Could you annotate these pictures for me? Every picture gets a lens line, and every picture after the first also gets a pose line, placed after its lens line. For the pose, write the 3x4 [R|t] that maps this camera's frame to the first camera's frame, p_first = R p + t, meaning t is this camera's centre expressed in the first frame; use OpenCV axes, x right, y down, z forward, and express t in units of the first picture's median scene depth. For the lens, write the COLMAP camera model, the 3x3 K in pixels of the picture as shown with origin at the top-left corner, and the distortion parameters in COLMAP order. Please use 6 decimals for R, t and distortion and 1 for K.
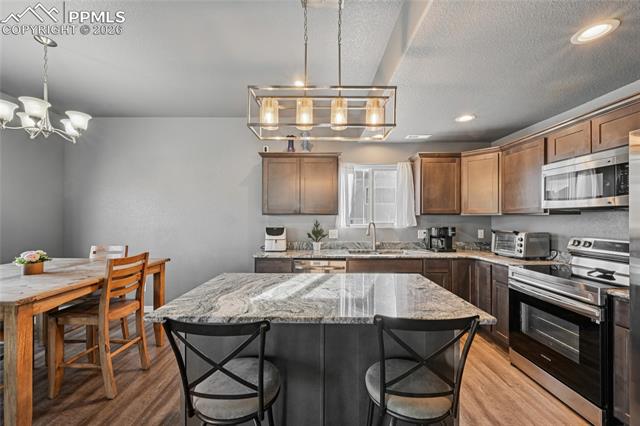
lens RADIAL K [[251.2, 0, 319.8], [0, 251.2, 217.2], [0, 0, 1]] dist [-0.001179, -0.000011]
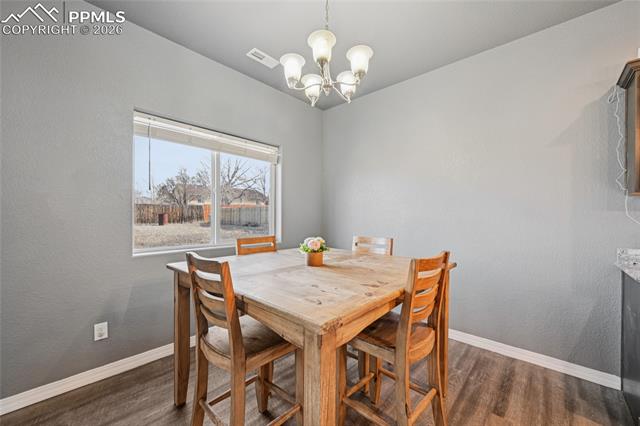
lens RADIAL K [[253.7, 0, 321.6], [0, 253.7, 216.1], [0, 0, 1]] dist [-0.005044, -0.000108]
pose [[0.739024, 0.002298, -0.673675, -0.366255], [-0.002957, 0.999996, 0.000167, 0.041650], [0.673672, 0.001868, 0.739028, 0.258597]]
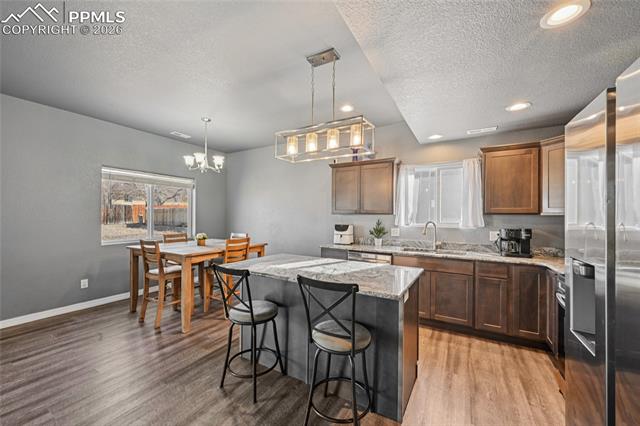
lens RADIAL K [[251.2, 0, 319.8], [0, 251.2, 217.2], [0, 0, 1]] dist [-0.001179, -0.000011]
pose [[0.863562, 0.007864, -0.504181, 0.366129], [-0.006966, 0.999969, 0.003666, 0.001334], [0.504195, 0.000346, 0.863590, -0.109247]]
